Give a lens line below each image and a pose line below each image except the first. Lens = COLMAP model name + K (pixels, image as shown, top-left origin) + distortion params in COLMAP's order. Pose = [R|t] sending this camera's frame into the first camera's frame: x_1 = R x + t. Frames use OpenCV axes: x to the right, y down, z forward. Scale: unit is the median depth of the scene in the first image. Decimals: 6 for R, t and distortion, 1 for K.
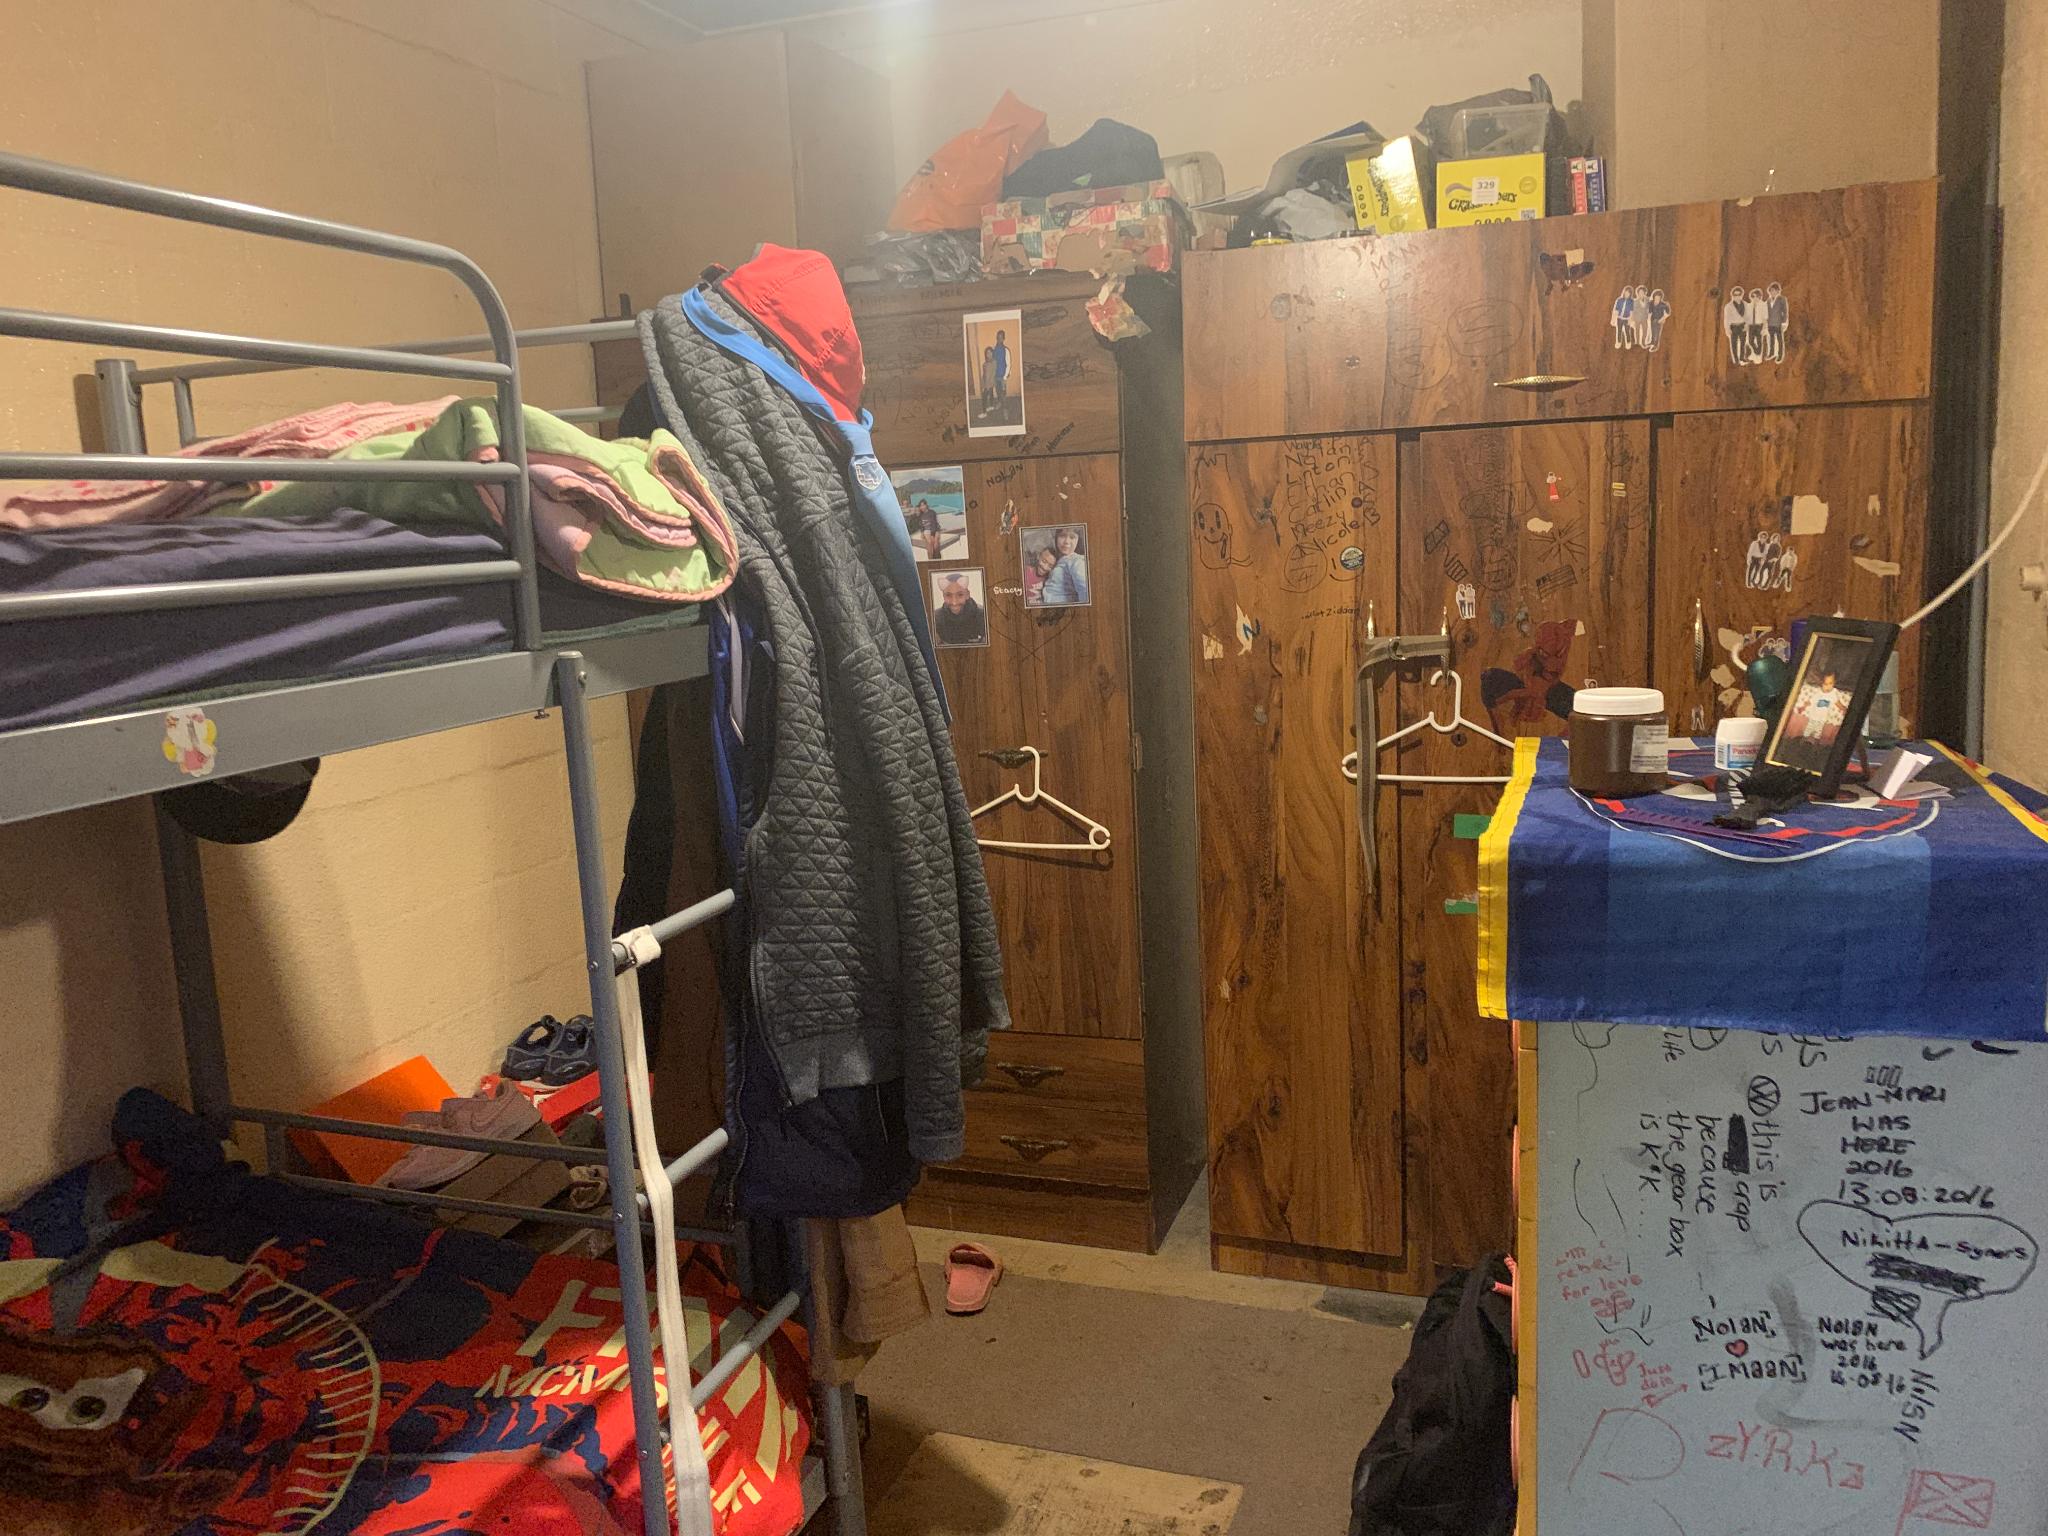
lens RADIAL K [[1556.9, 0, 1024.3], [0, 1556.9, 765.5], [0, 0, 1]] dist [0.033932, -0.051444]
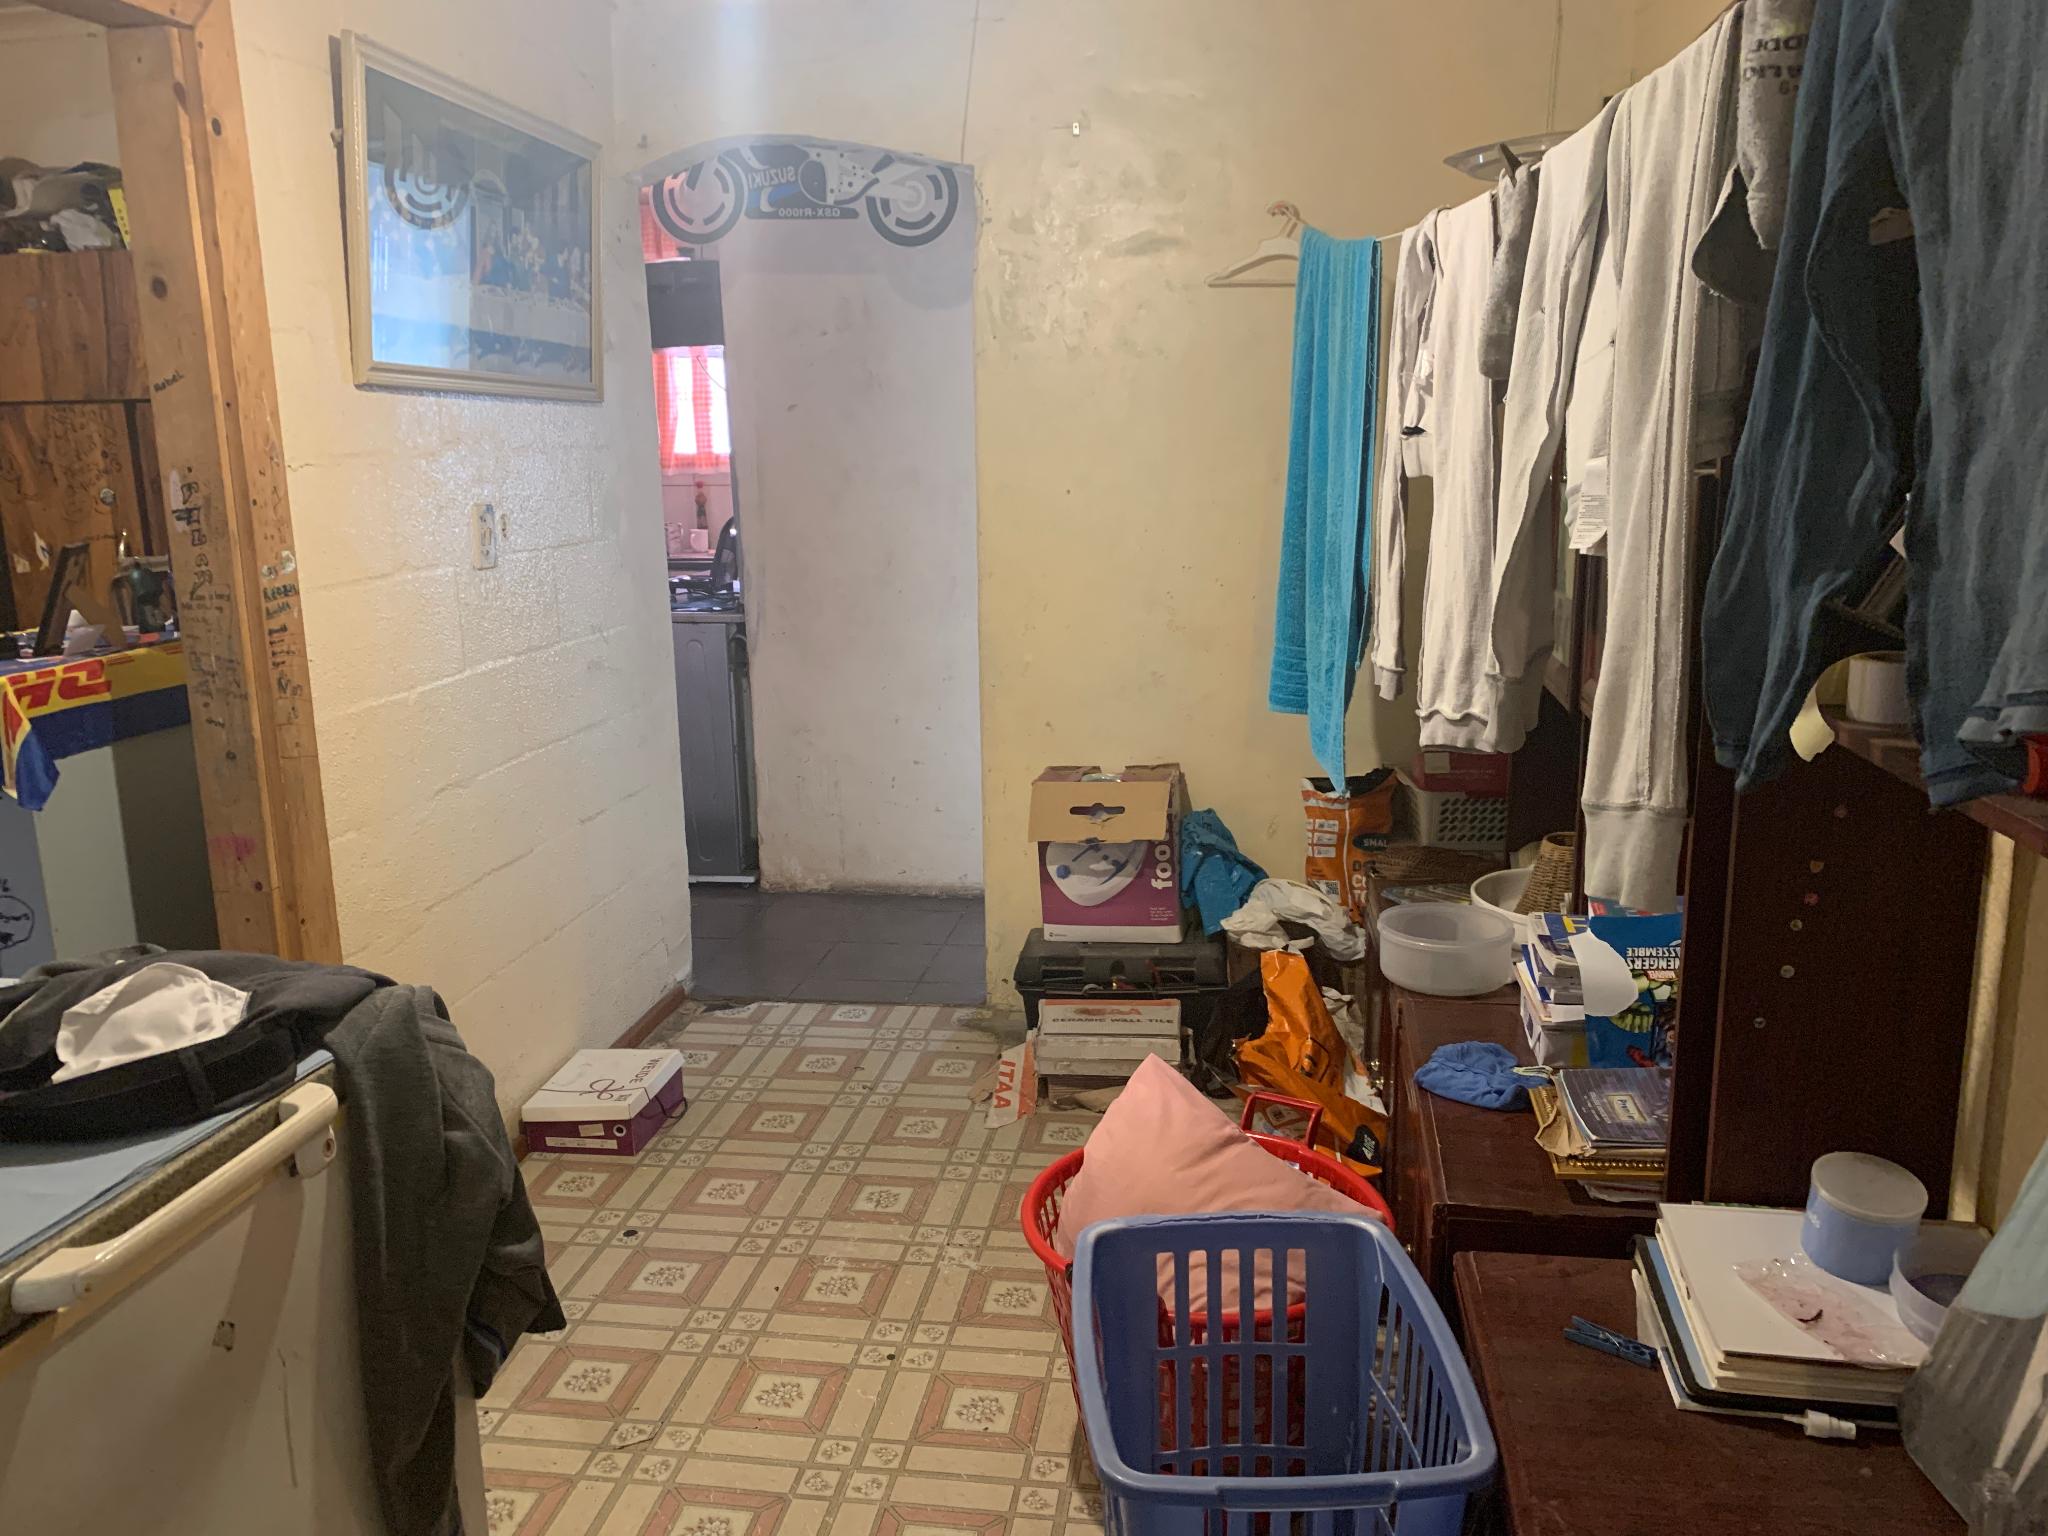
lens RADIAL K [[1556.9, 0, 1025.4], [0, 1556.9, 768.1], [0, 0, 1]] dist [0.033932, -0.051444]
pose [[0.979045, -0.011060, 0.203342, 0.701467], [0.001958, 0.998989, 0.044907, 0.038119], [-0.203634, -0.043568, 0.978077, -0.460260]]
